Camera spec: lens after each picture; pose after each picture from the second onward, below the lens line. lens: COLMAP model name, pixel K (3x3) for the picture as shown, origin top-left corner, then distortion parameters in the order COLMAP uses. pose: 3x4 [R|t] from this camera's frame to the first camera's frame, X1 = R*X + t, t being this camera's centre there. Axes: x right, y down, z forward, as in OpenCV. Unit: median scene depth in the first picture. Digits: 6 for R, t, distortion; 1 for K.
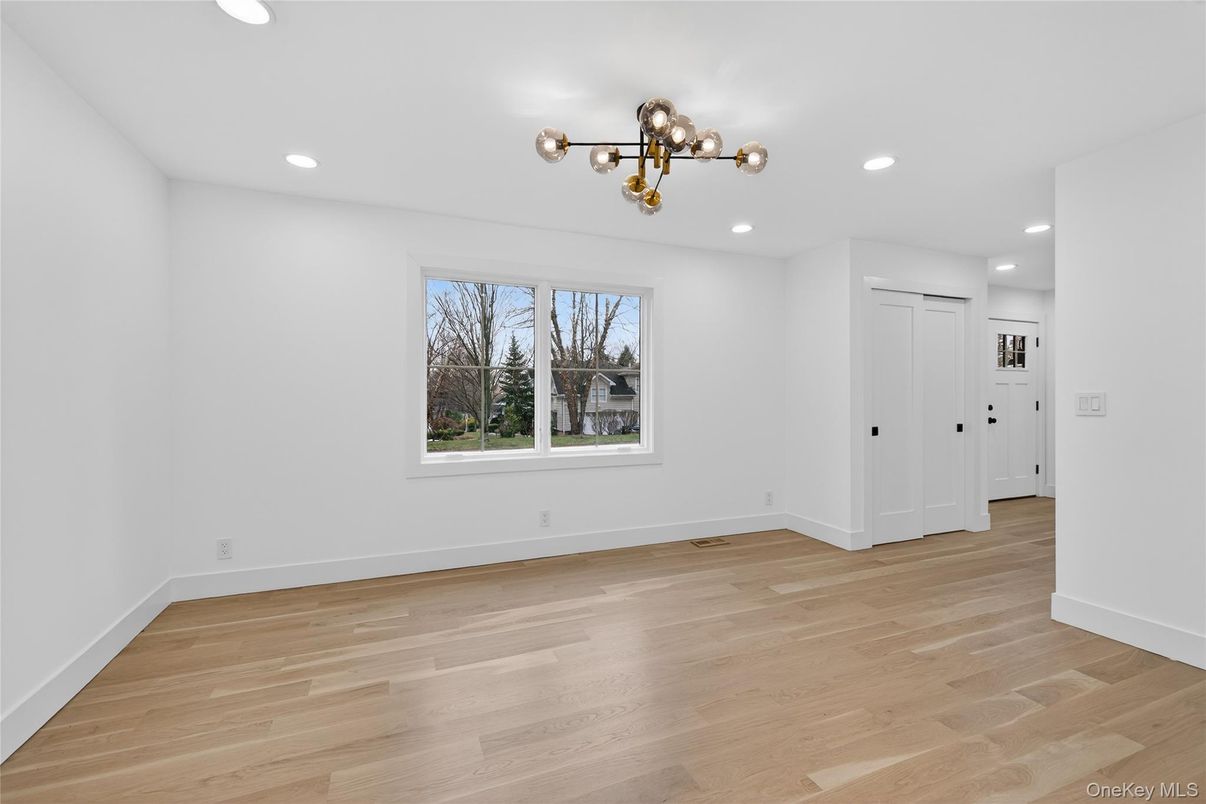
lens RADIAL K [[510.6, 0, 601.9], [0, 510.6, 398.2], [0, 0, 1]] dist [0.000591, -0.000246]
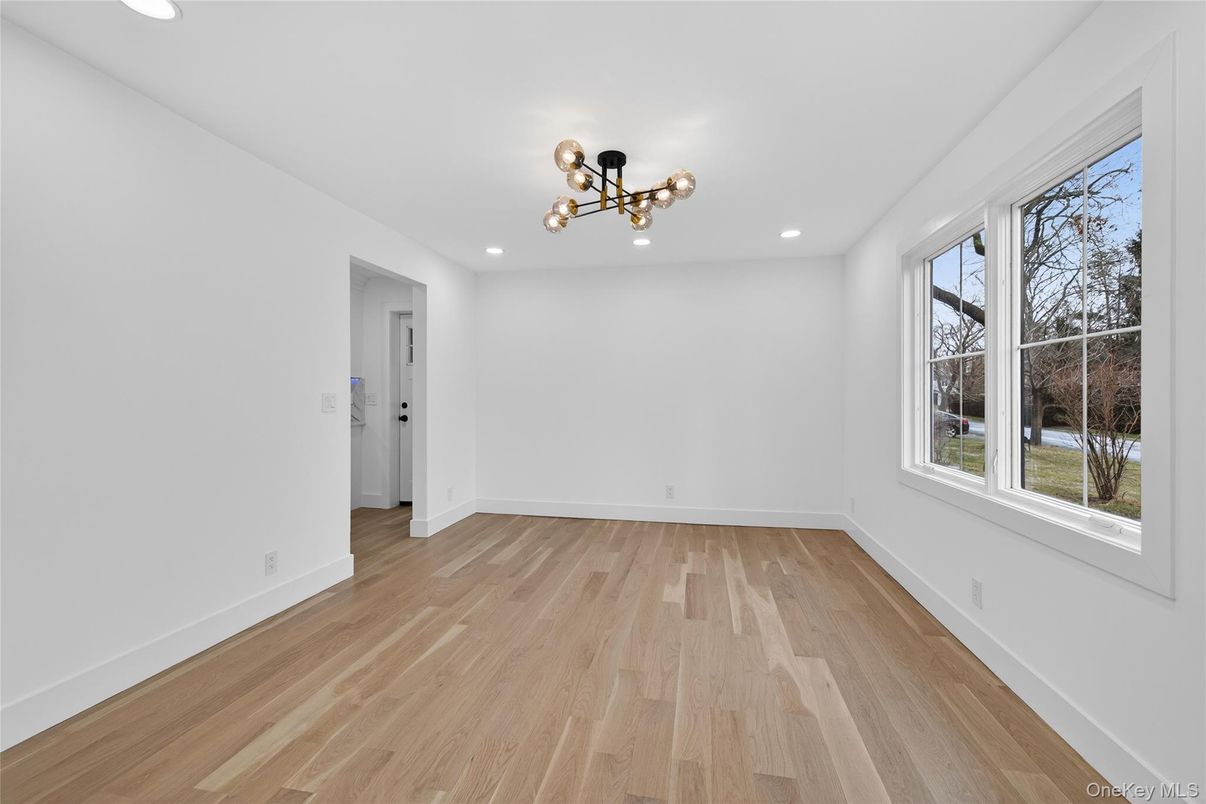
lens RADIAL K [[510.6, 0, 602.9], [0, 510.6, 397.5], [0, 0, 1]] dist [0.000591, -0.000246]
pose [[-0.542335, 0.002160, -0.840159, 0.946633], [-0.005711, 0.999964, 0.006257, -0.004690], [0.840143, 0.008192, -0.542303, 1.380096]]
